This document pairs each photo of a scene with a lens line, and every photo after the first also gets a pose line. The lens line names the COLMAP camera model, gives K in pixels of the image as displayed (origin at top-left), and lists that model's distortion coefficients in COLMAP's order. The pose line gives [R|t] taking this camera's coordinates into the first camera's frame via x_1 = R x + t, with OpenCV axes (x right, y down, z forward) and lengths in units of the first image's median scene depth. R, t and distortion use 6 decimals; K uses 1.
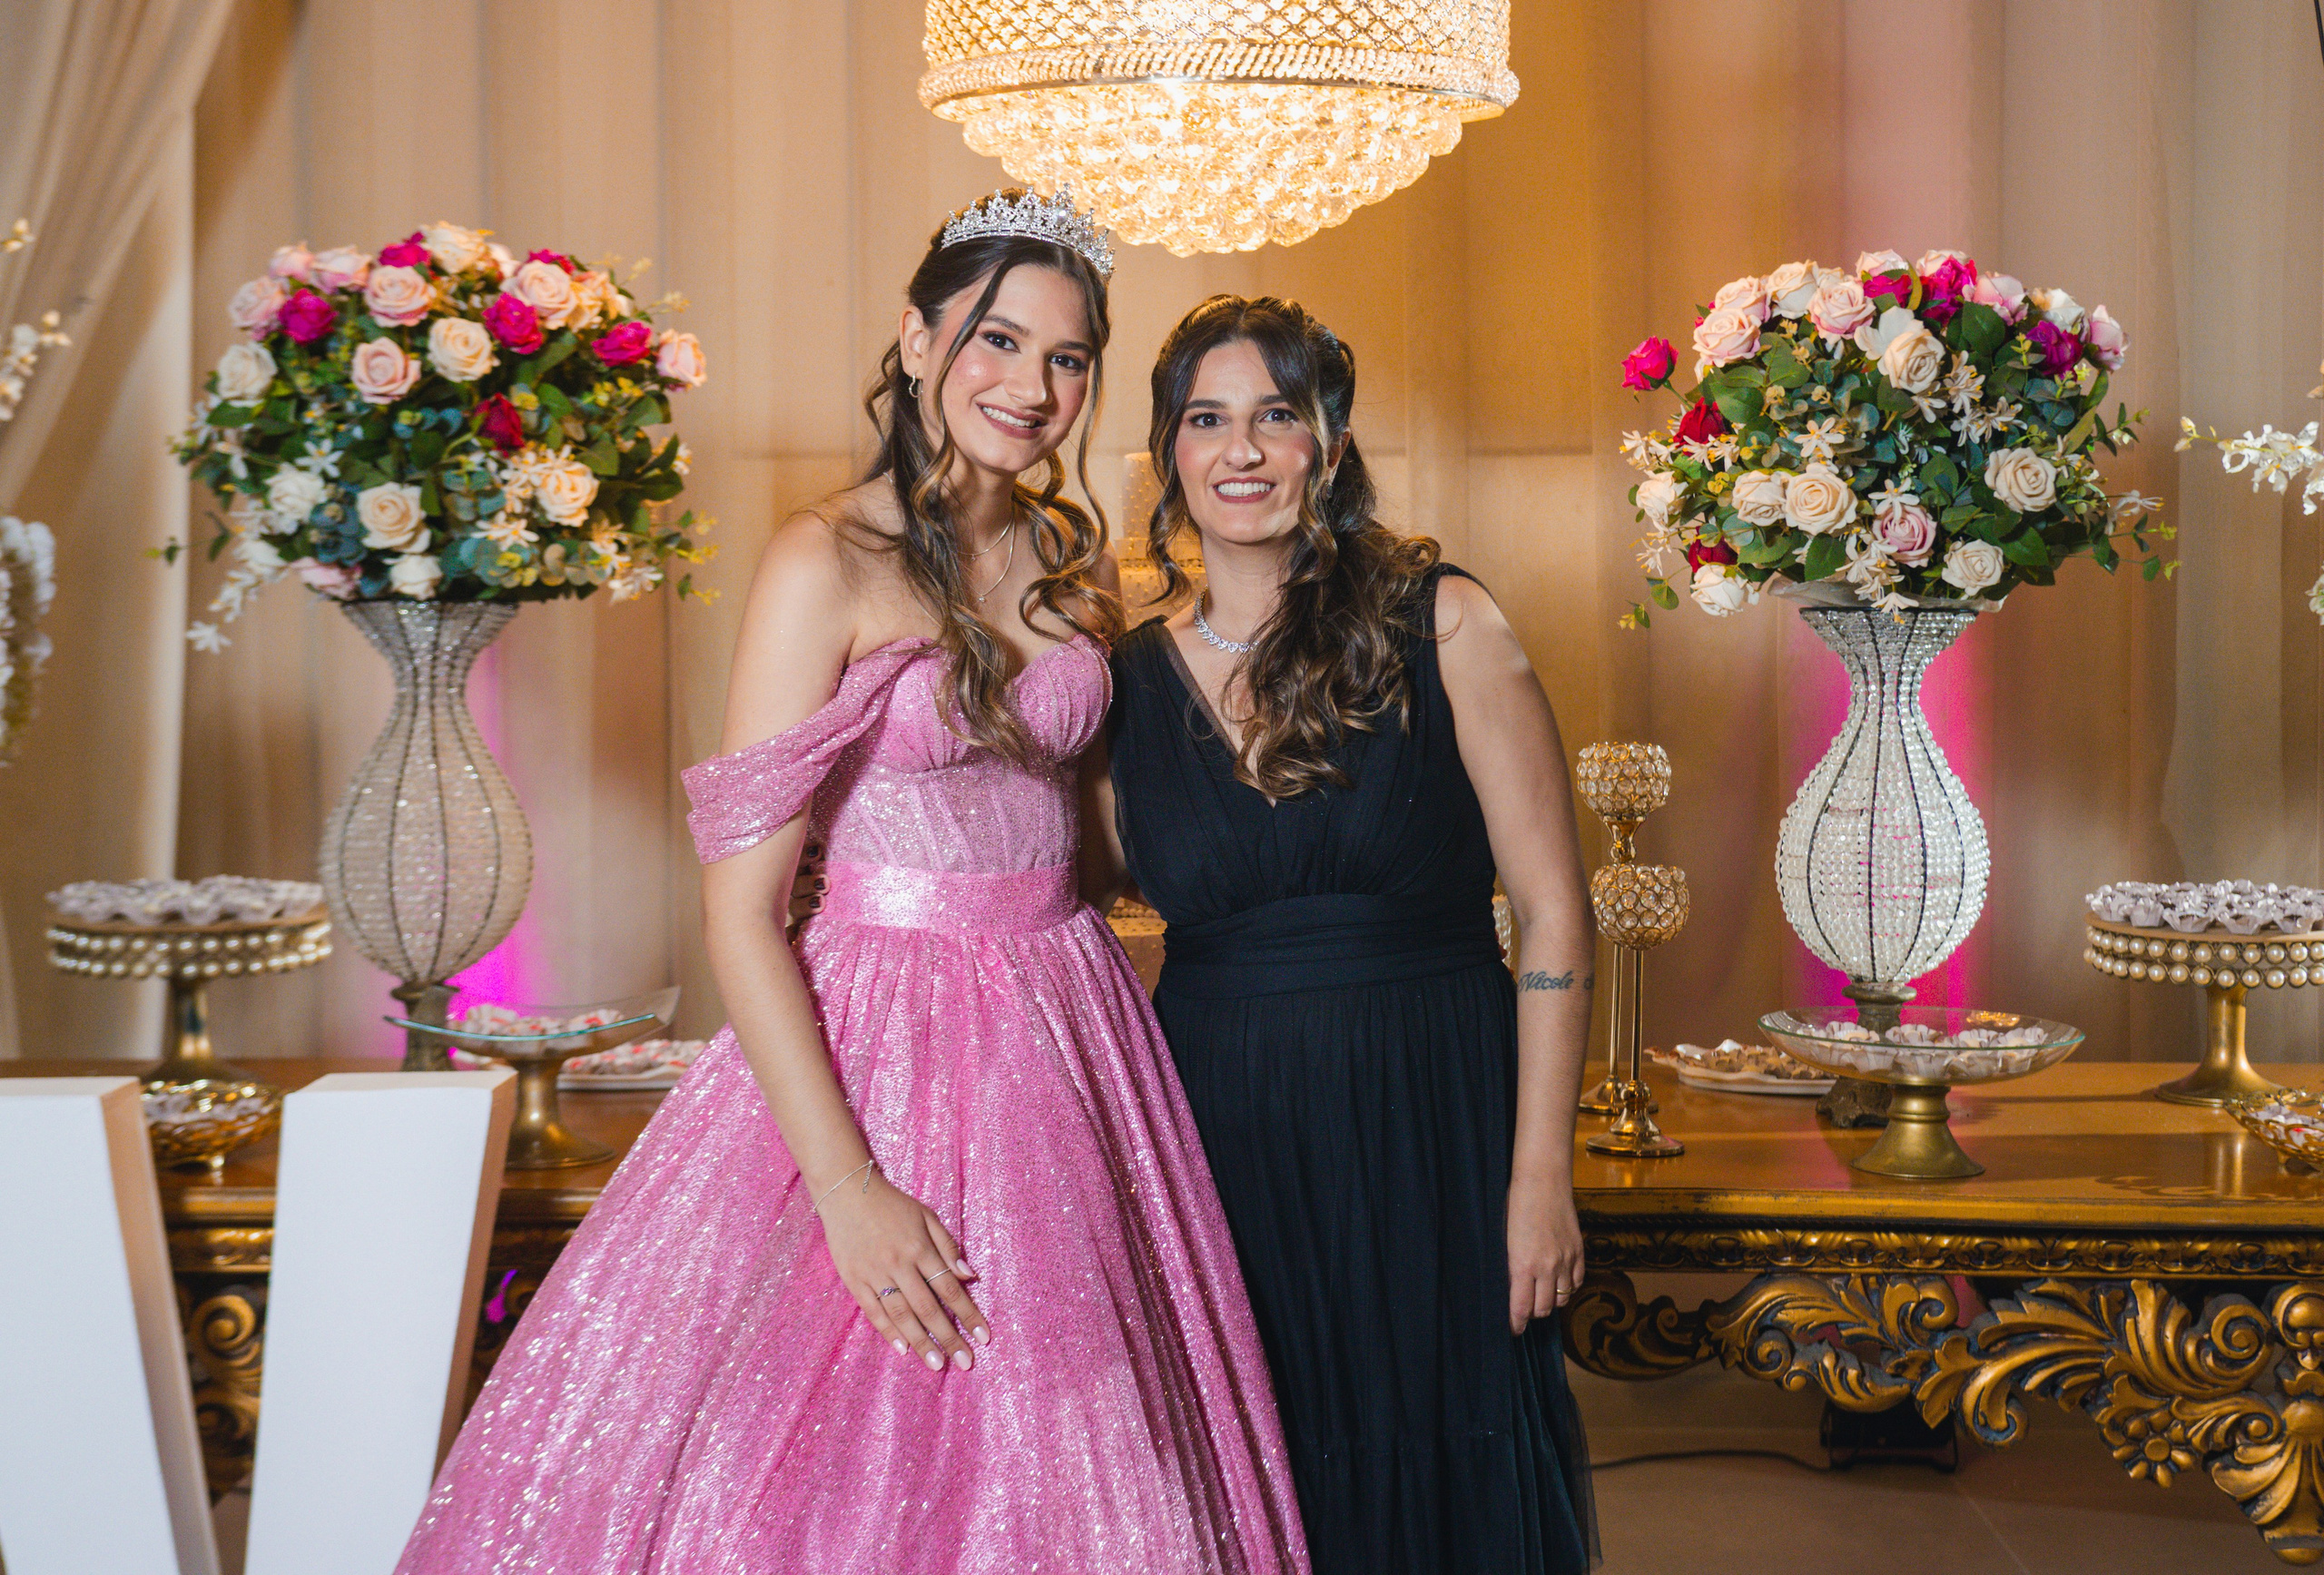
lens RADIAL K [[3763.0, 0, 1179.6], [0, 3763.0, 778.8], [0, 0, 1]] dist [0.010763, 0.000000]
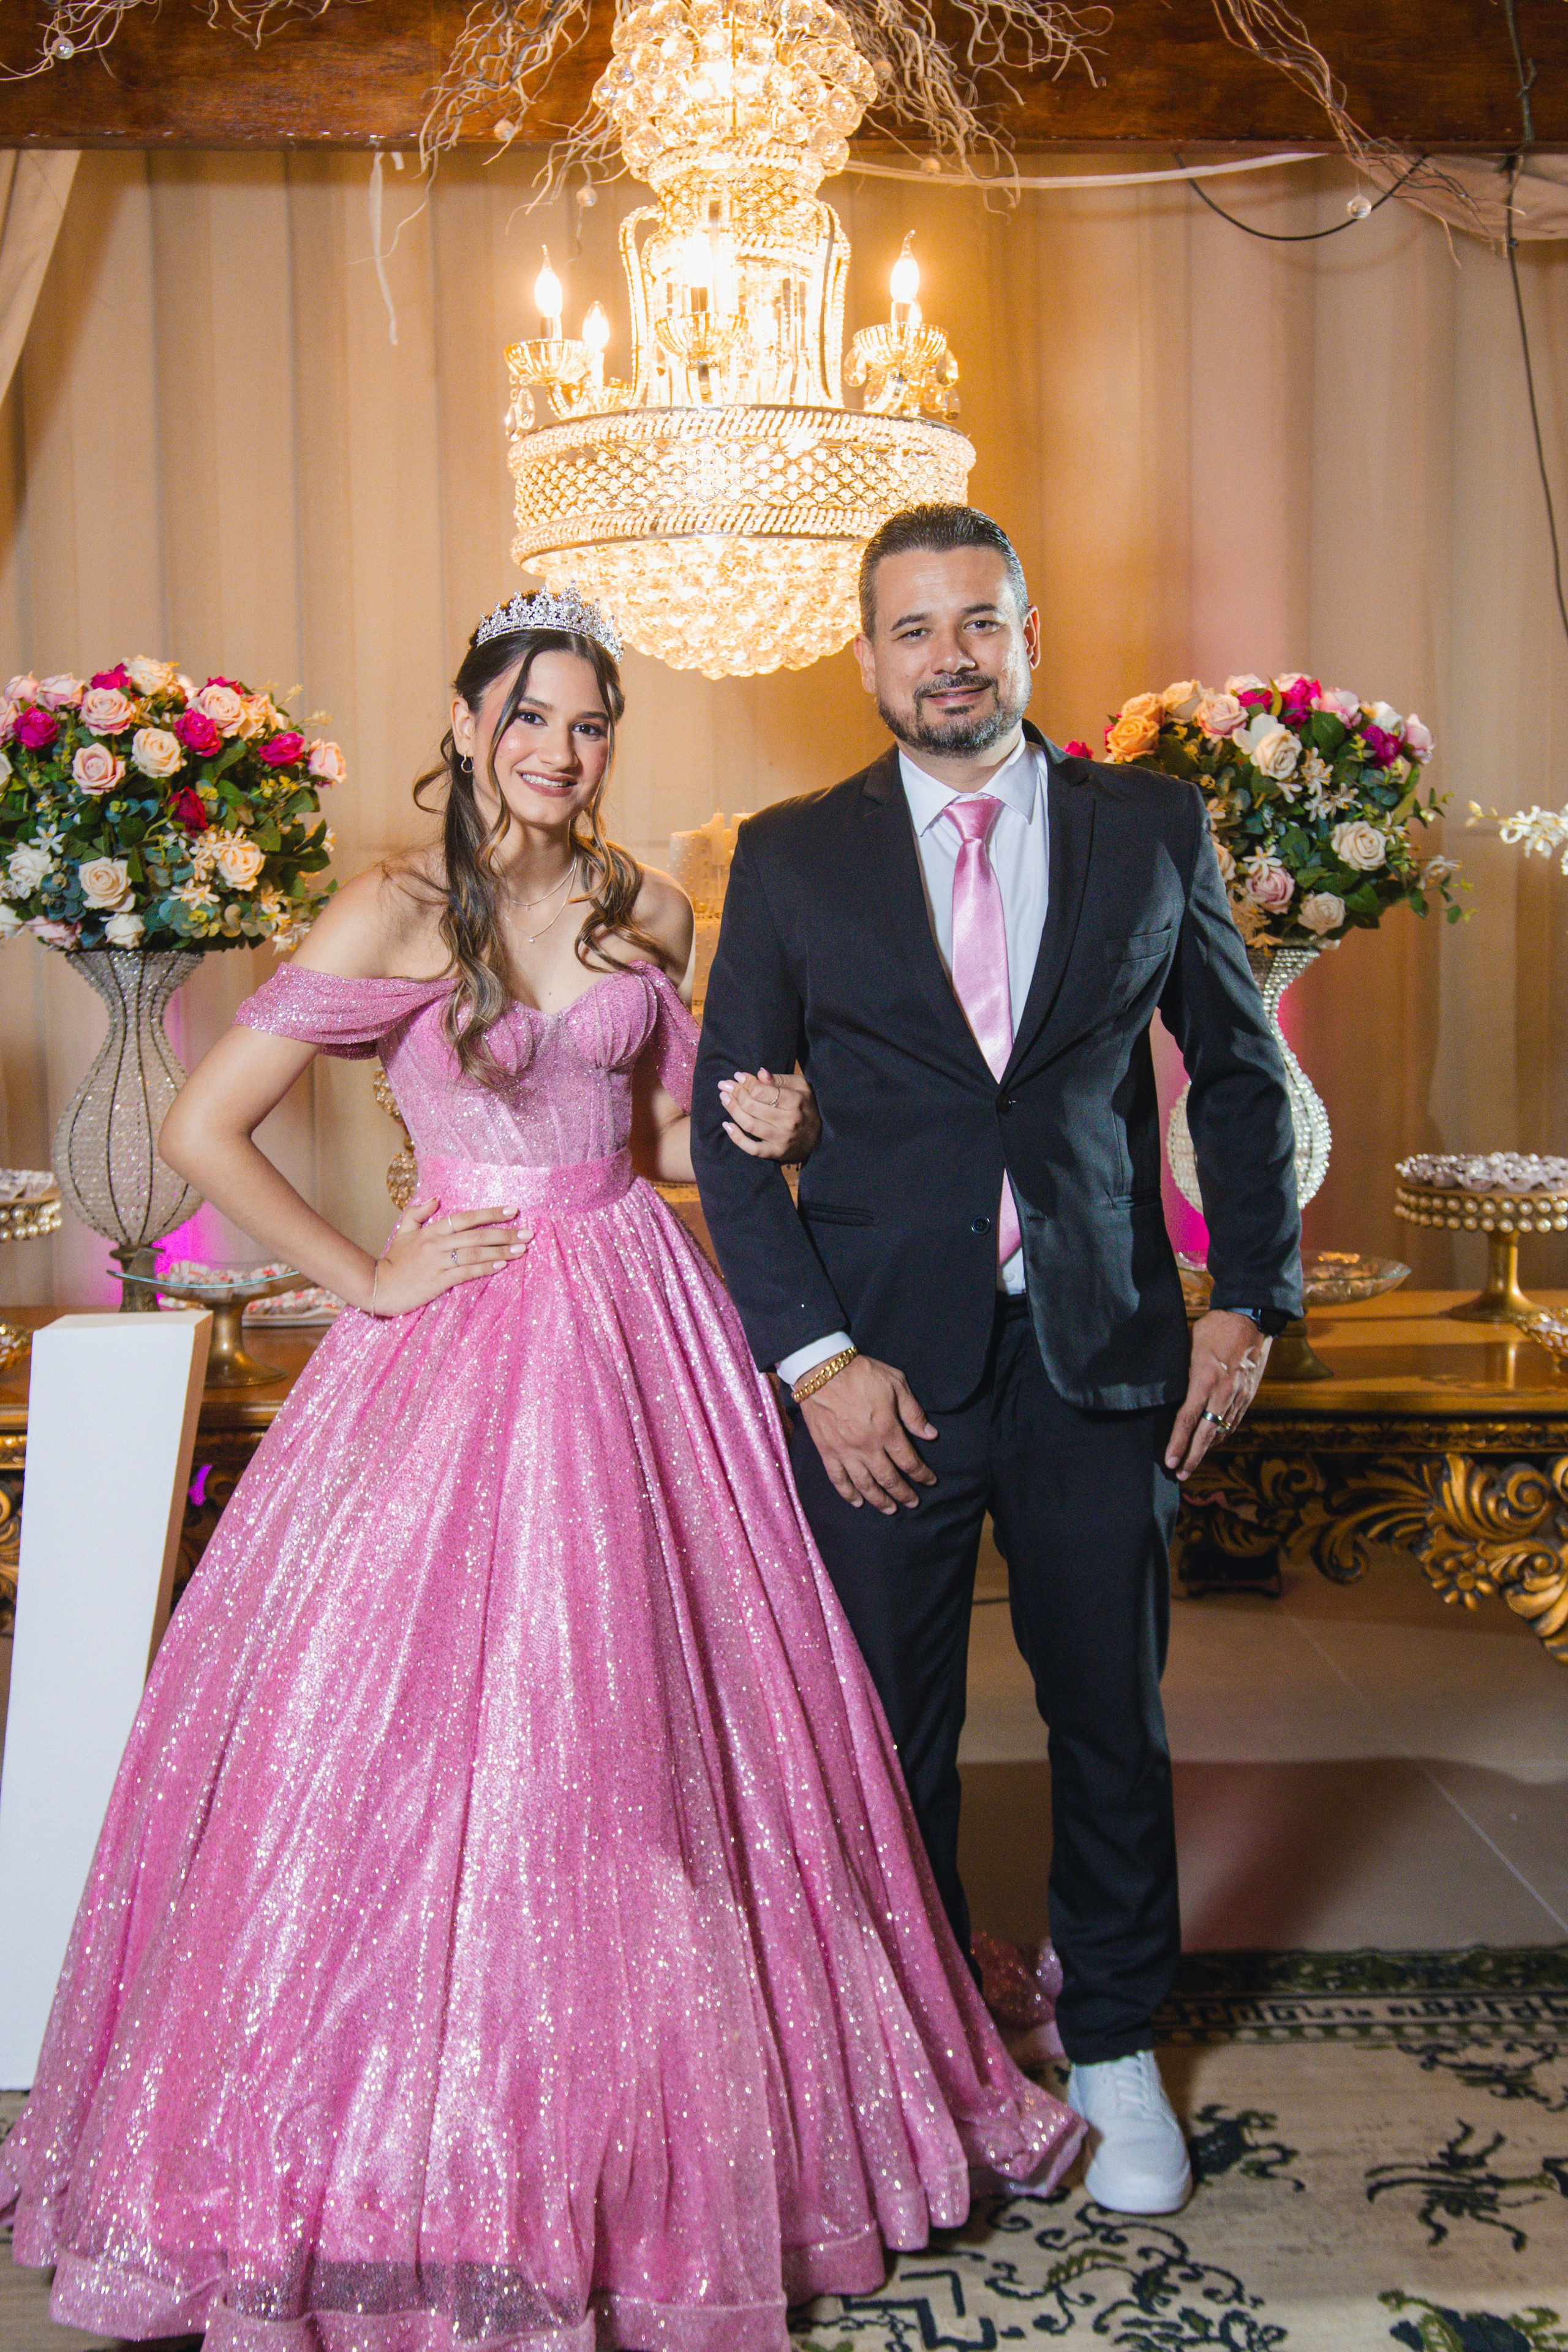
lens RADIAL K [[2681.3, 0, 748.6], [0, 2681.3, 1195.9], [0, 0, 1]] dist [0.012131, 0.000000]
pose [[0.999349, -0.011610, 0.034147, -0.021549], [0.010479, 0.999396, 0.033126, 0.008913], [-0.034511, -0.032747, 0.998868, 0.070645]]
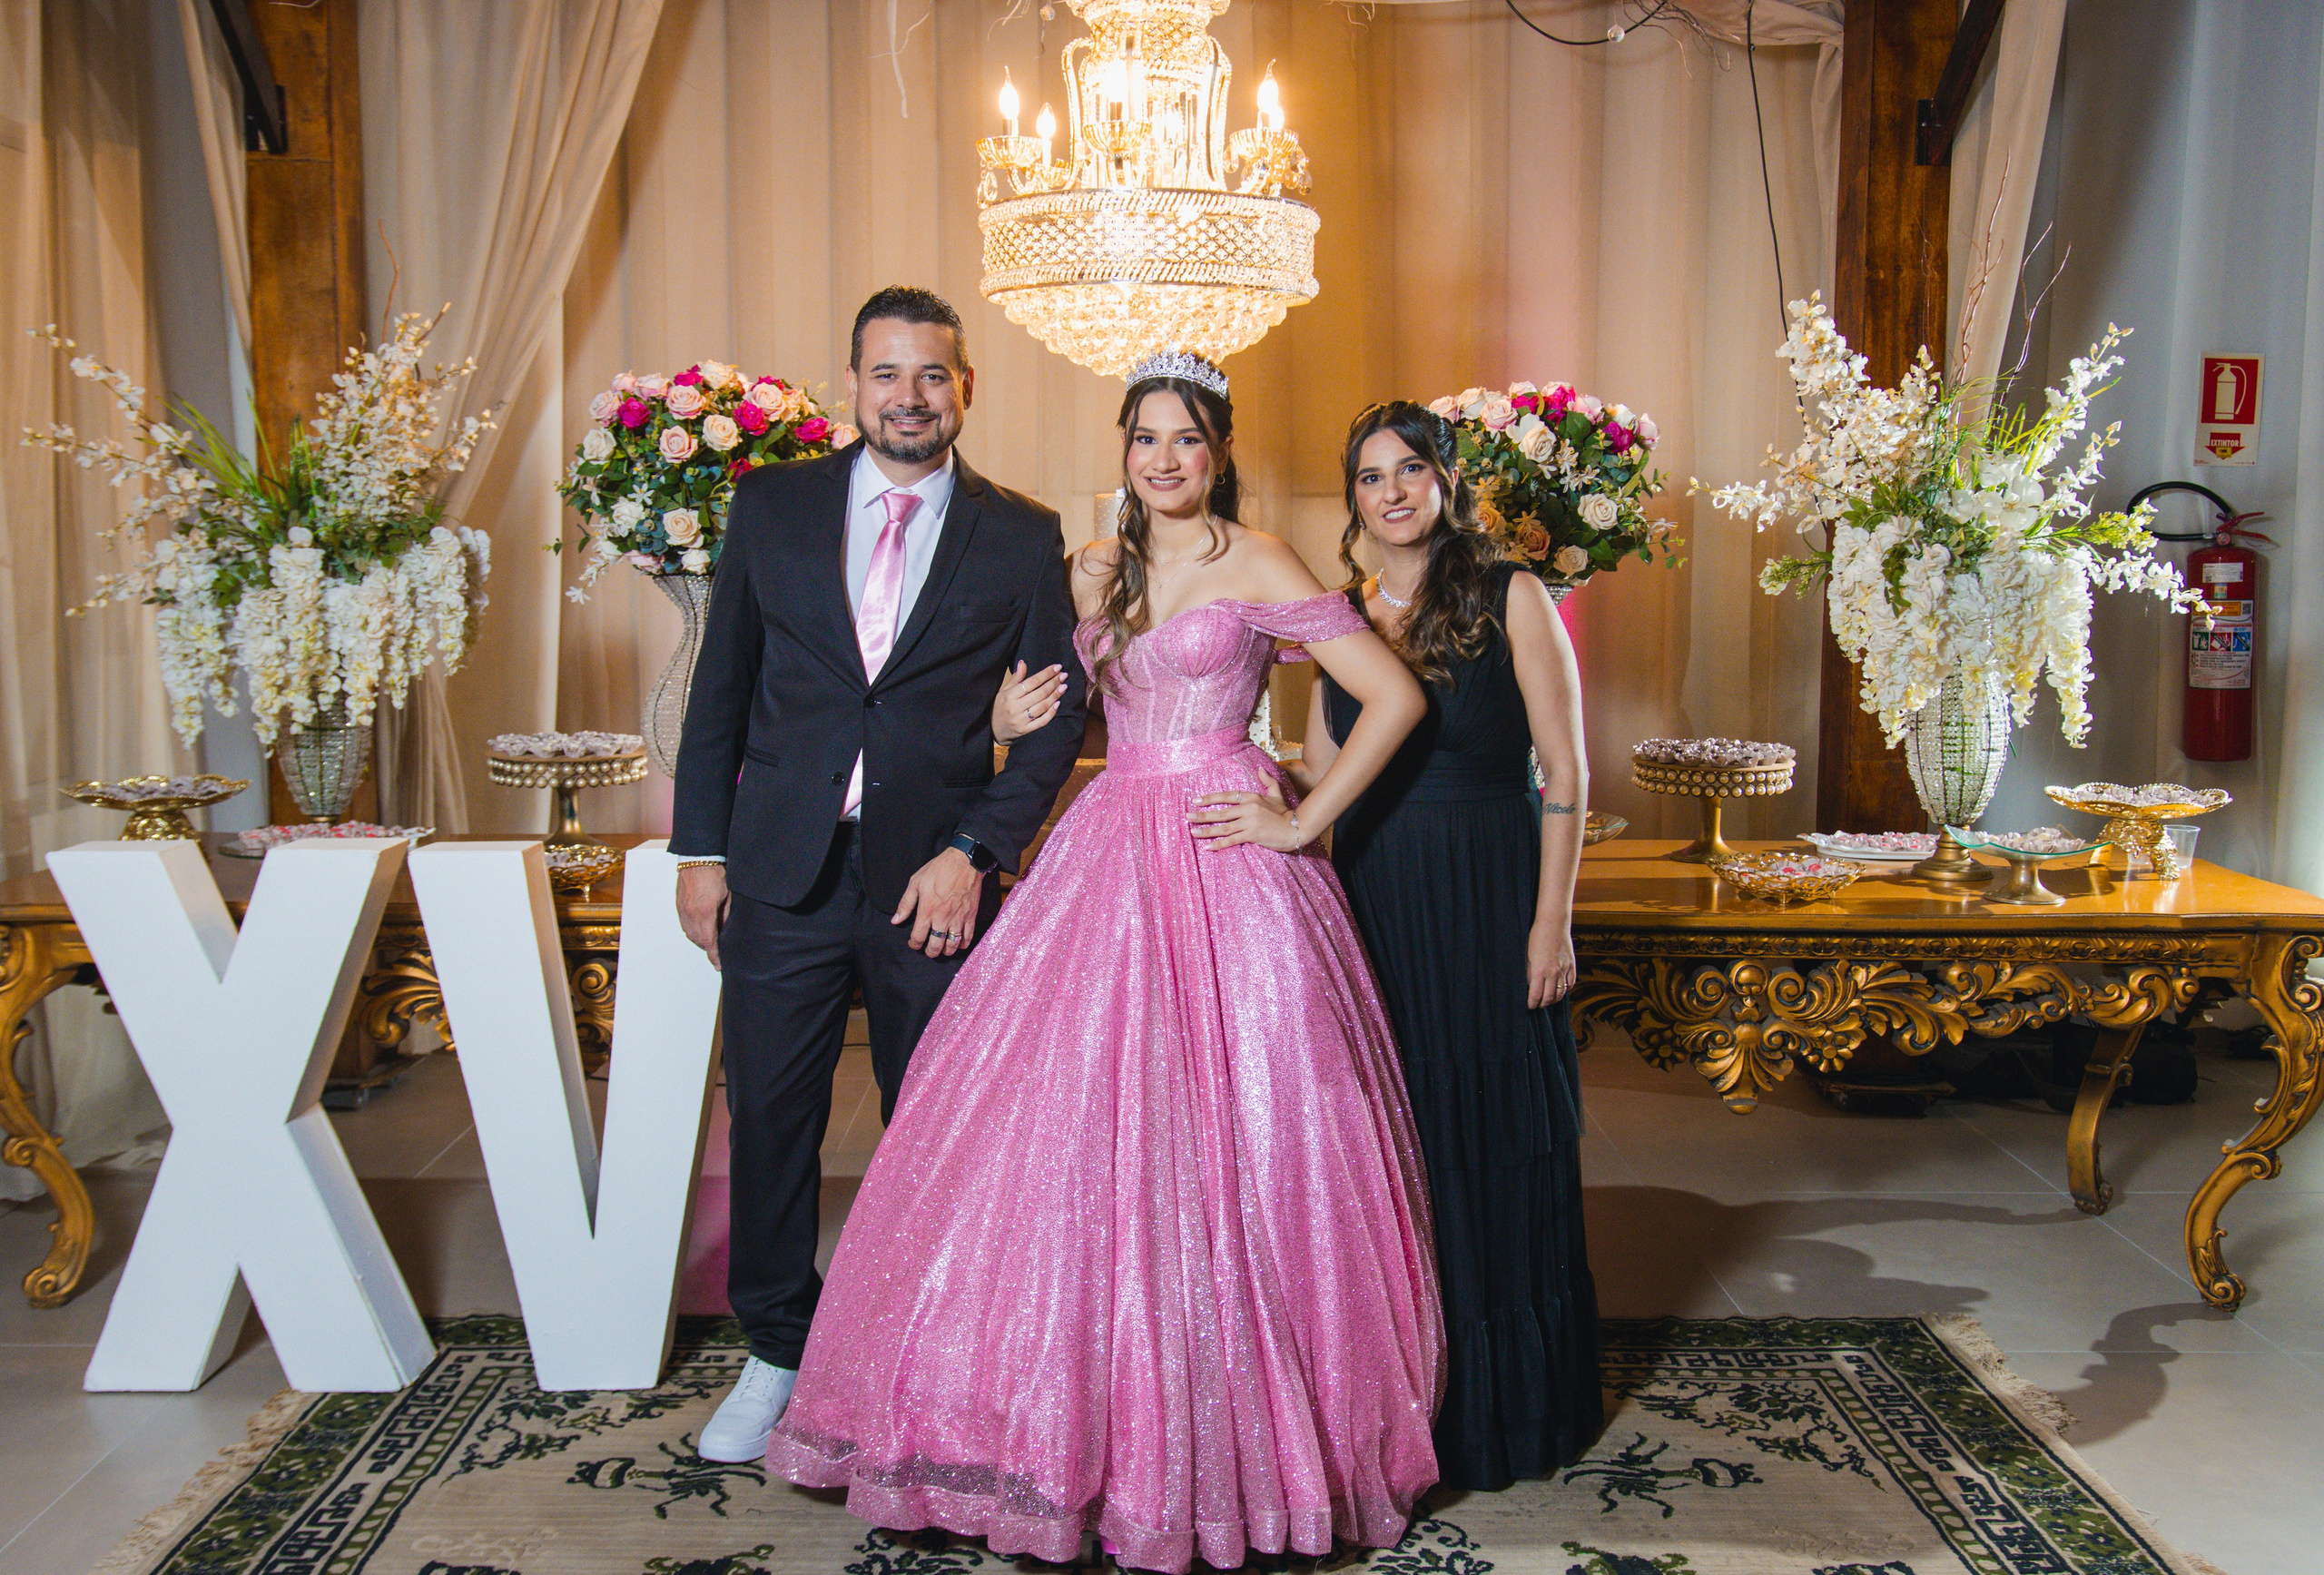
lens RADIAL K [[2173.2, 0, 1161.6], [0, 2173.2, 788.6], [0, 0, 1]] dist [0.013276, 0.000000]
pose [[0.999892, 0.003781, 0.014213, 0.002474], [-0.004452, 0.998865, 0.047433, 0.003669], [-0.014018, -0.047491, 0.998773, -0.032322]]
